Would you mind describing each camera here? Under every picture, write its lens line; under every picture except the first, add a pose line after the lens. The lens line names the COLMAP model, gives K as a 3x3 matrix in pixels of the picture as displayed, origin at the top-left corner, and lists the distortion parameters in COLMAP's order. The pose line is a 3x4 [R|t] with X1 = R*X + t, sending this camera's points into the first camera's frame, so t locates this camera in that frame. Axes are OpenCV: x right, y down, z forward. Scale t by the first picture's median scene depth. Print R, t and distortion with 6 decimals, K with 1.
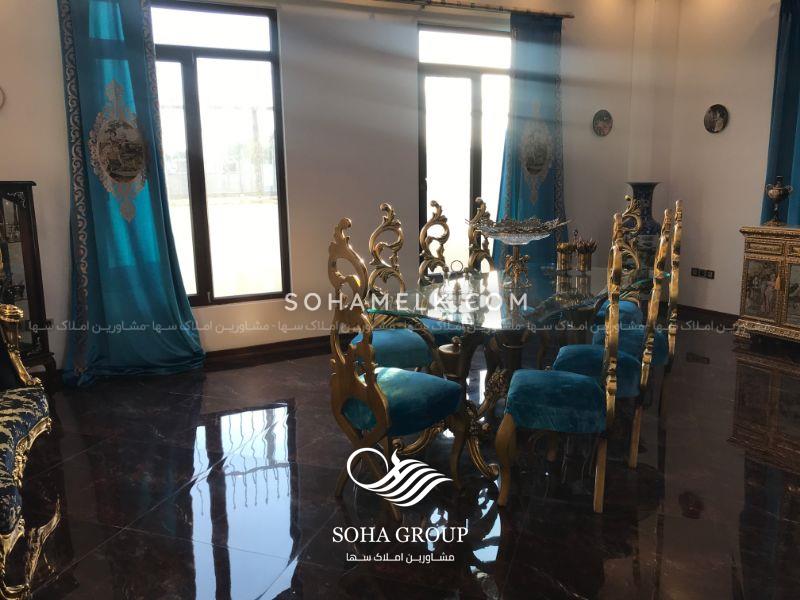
lens RADIAL K [[665.8, 0, 401.3], [0, 665.8, 297.0], [0, 0, 1]] dist [0.004152, -0.009857]
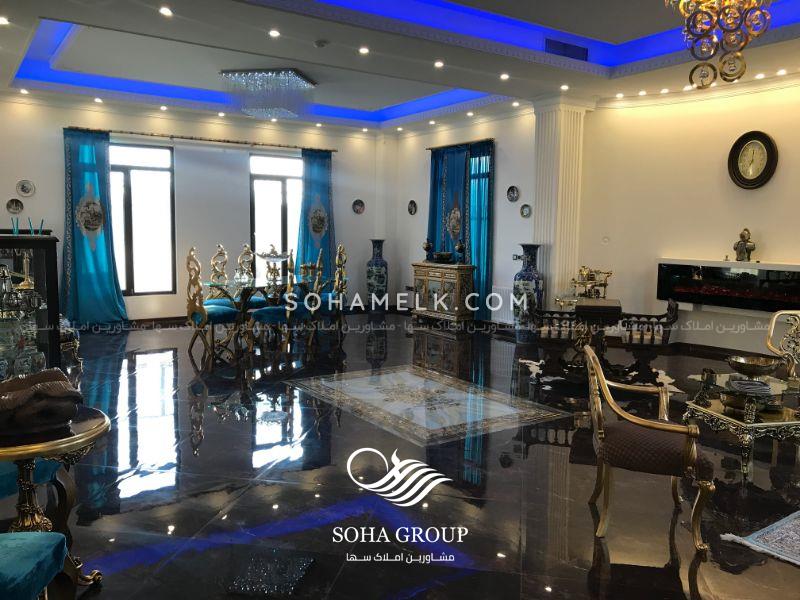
lens RADIAL K [[665.8, 0, 397.3], [0, 665.8, 301.0], [0, 0, 1]] dist [0.004152, -0.009857]
pose [[0.990510, 0.016543, 0.136444, 0.205575], [-0.006365, 0.997186, -0.074697, 0.165117], [-0.137296, 0.073120, 0.987828, -0.995657]]
